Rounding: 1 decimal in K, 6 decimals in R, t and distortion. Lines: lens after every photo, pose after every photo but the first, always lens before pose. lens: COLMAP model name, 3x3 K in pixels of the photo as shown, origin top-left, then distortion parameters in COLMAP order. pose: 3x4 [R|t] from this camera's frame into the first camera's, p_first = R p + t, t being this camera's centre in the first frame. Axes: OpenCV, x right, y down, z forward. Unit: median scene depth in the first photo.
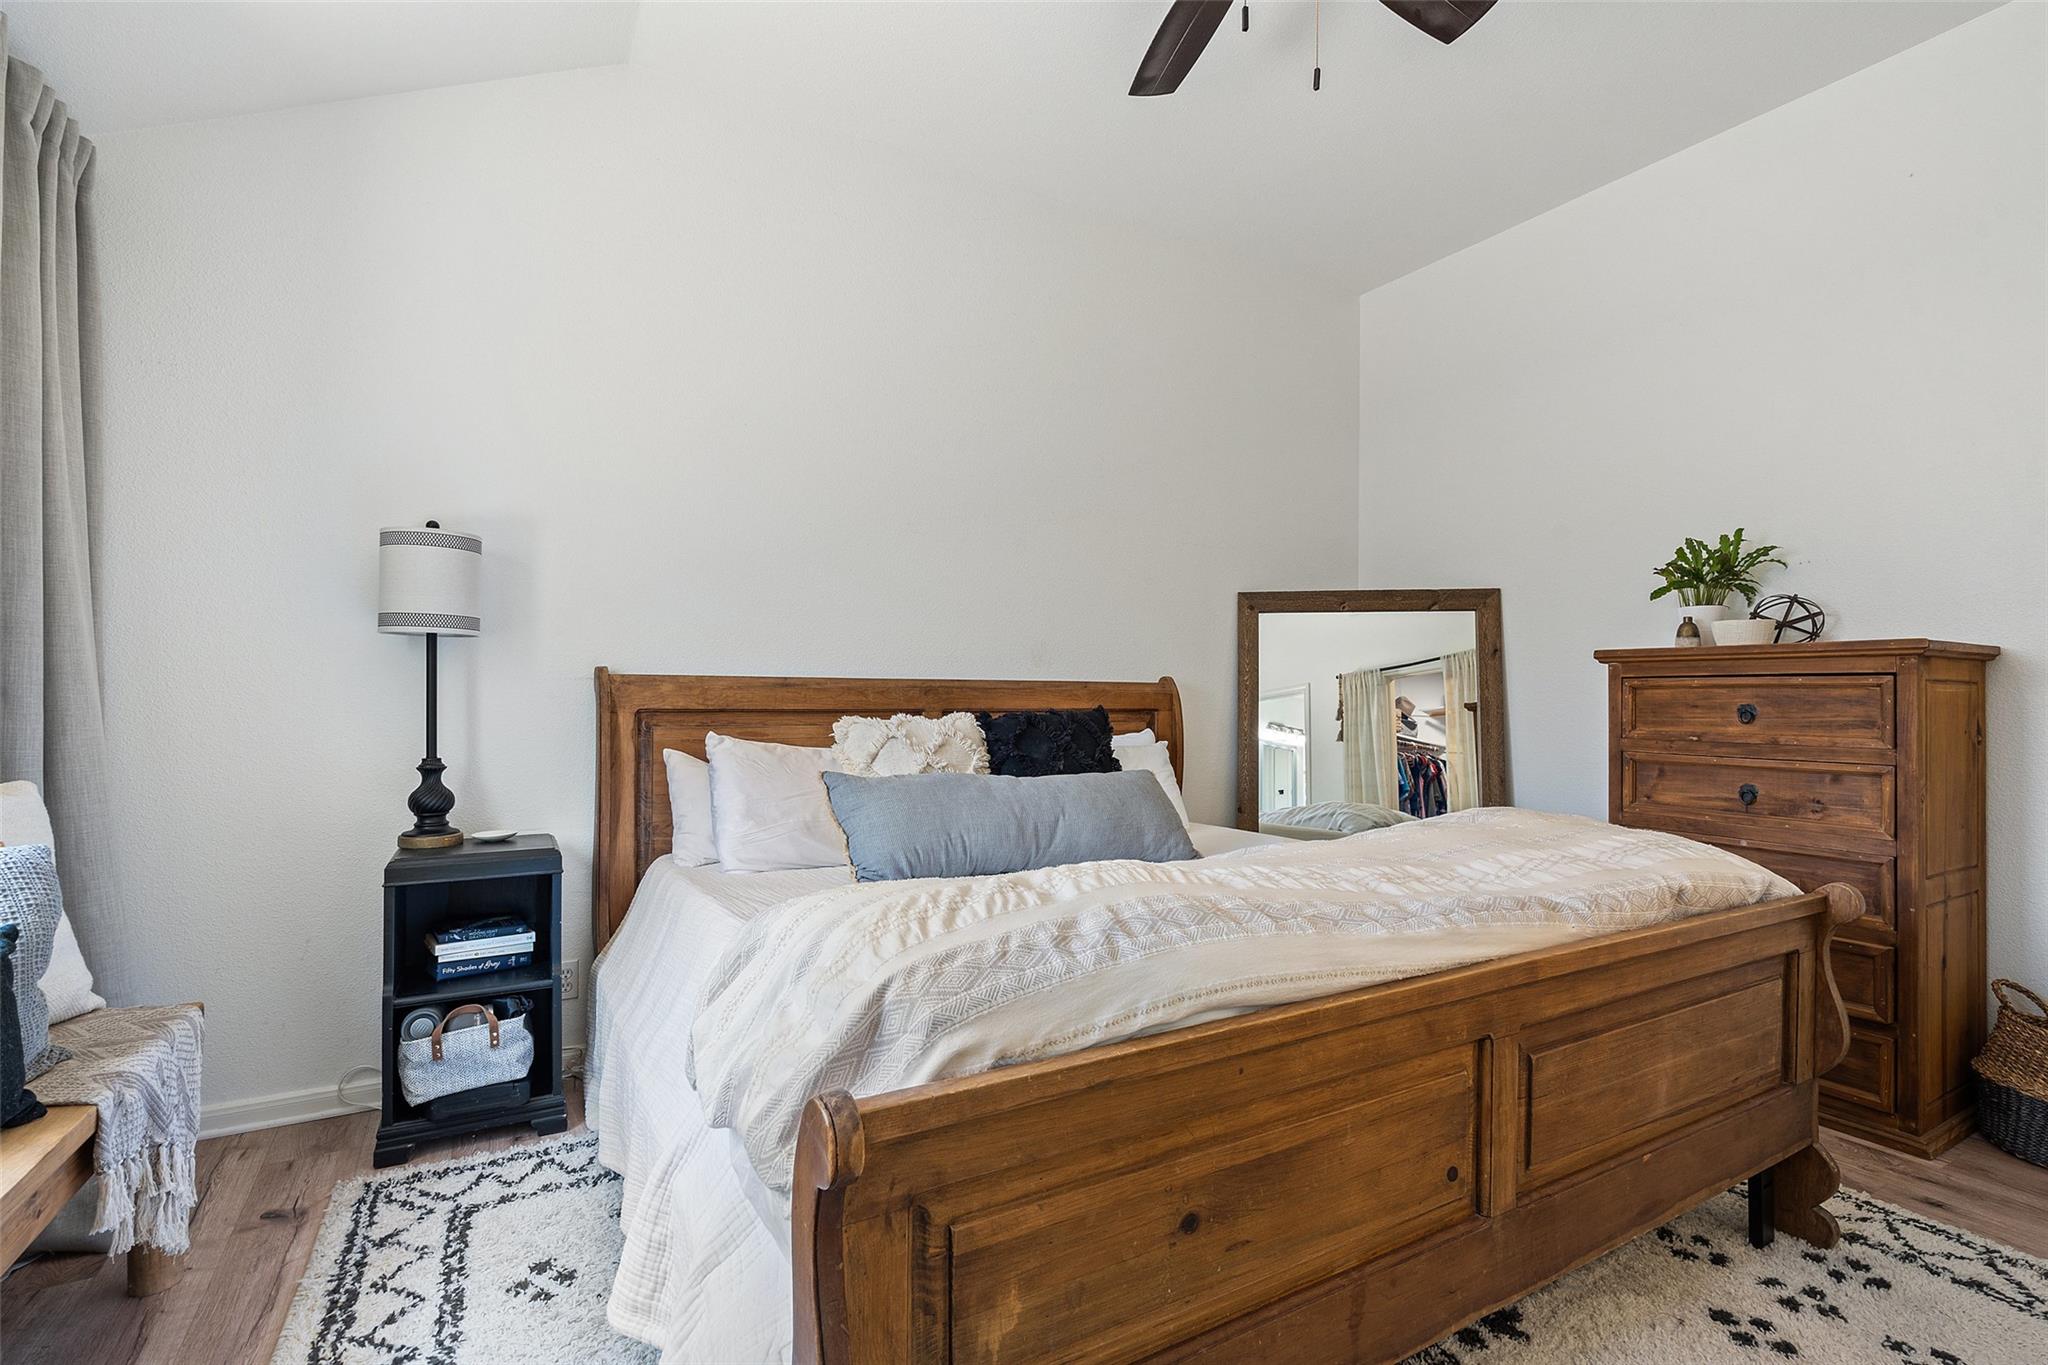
lens RADIAL K [[929.2, 0, 1017.2], [0, 929.2, 692.7], [0, 0, 1]] dist [0.001897, 0.000032]
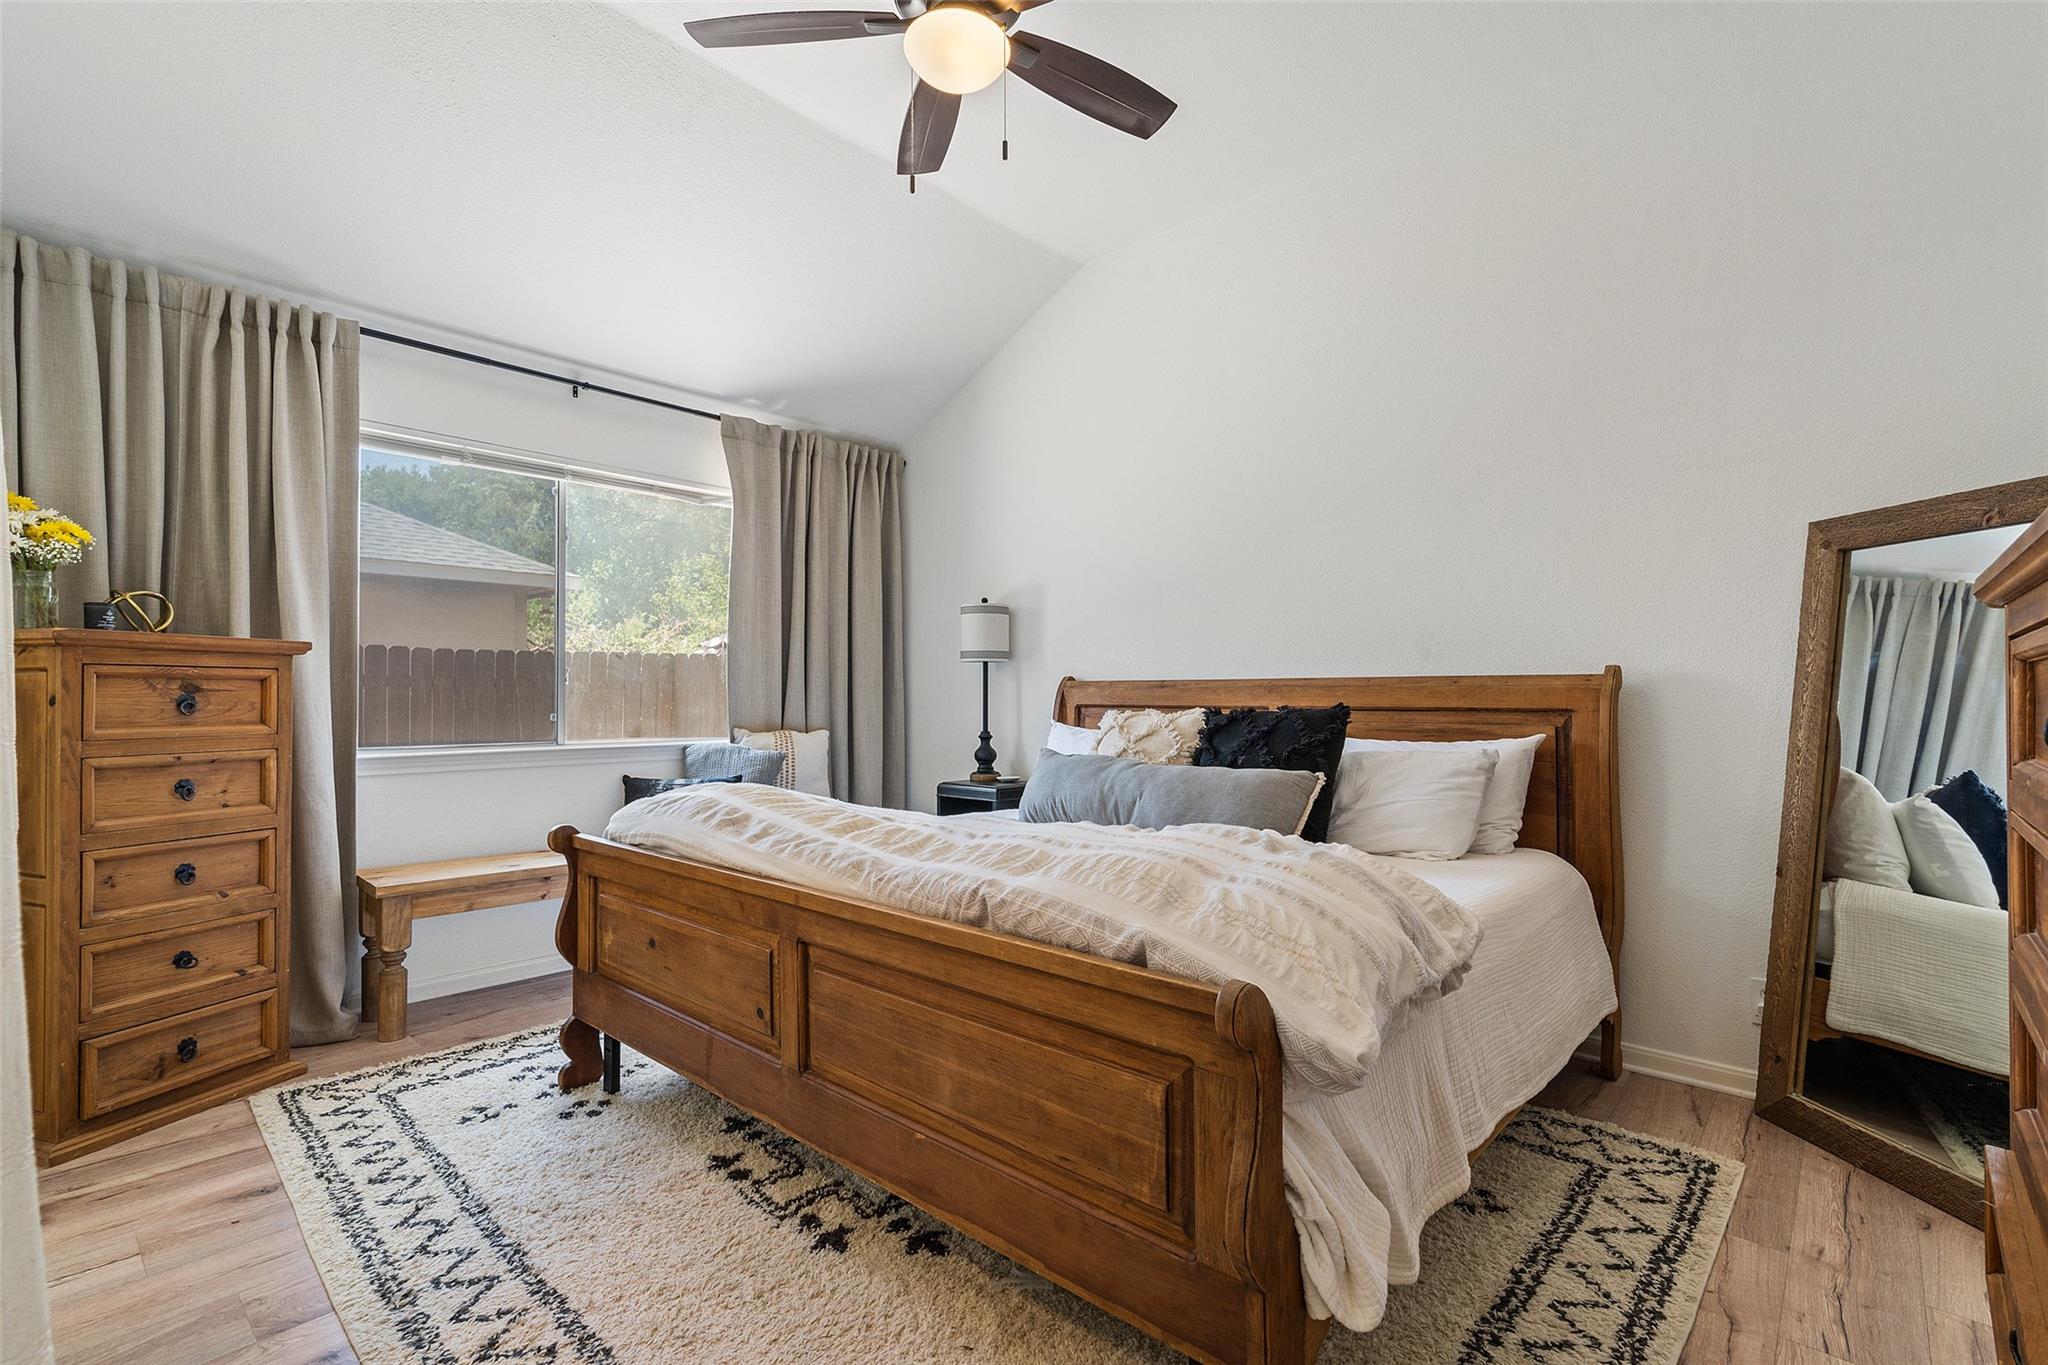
lens RADIAL K [[929.2, 0, 1013.0], [0, 929.2, 692.5], [0, 0, 1]] dist [0.001897, 0.000032]
pose [[0.308127, -0.008768, -0.951305, 1.010447], [0.007643, 0.999948, -0.006741, 0.007738], [0.951315, -0.005194, 0.308178, 0.464539]]
